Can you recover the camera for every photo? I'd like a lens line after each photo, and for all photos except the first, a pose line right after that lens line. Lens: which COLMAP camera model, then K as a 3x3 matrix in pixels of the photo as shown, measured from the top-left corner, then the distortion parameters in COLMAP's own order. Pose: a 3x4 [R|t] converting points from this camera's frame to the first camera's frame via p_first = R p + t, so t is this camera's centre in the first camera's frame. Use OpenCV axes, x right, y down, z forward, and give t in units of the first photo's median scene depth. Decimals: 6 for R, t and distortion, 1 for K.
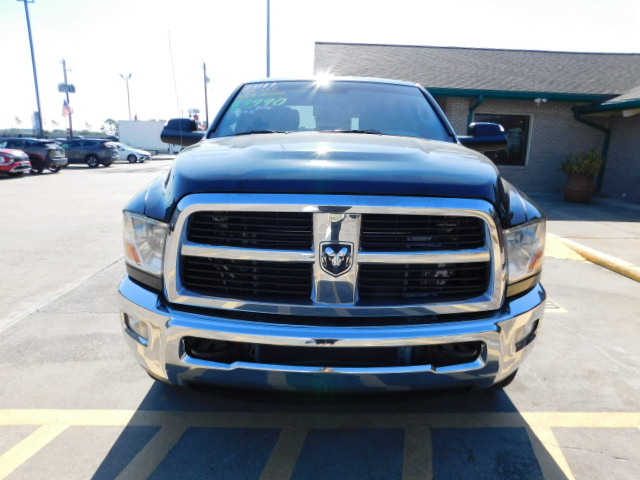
lens RADIAL K [[428.5, 0, 320.0], [0, 428.5, 240.0], [0, 0, 1]] dist [-0.073970, 0.063128]
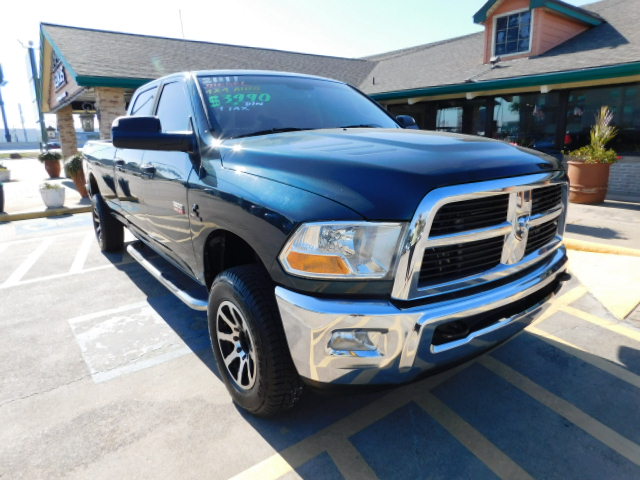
lens RADIAL K [[428.5, 0, 320.0], [0, 428.5, 240.0], [0, 0, 1]] dist [-0.073970, 0.063128]
pose [[0.805035, -0.182826, 0.564353, -0.883657], [0.174507, 0.982217, 0.069267, -0.083805], [-0.566980, 0.042721, 0.822623, 0.234531]]
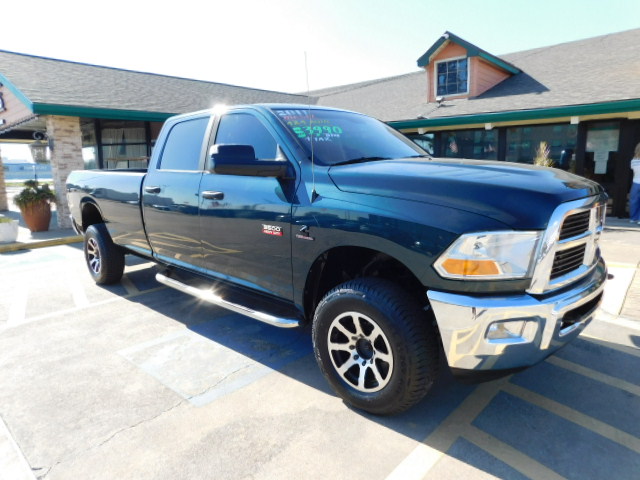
lens RADIAL K [[428.5, 0, 320.0], [0, 428.5, 240.0], [0, 0, 1]] dist [-0.073970, 0.063128]
pose [[0.685623, -0.162267, 0.709641, -1.370641], [0.199824, 0.979345, 0.030877, -0.147835], [-0.699994, 0.120633, 0.703887, 0.470839]]
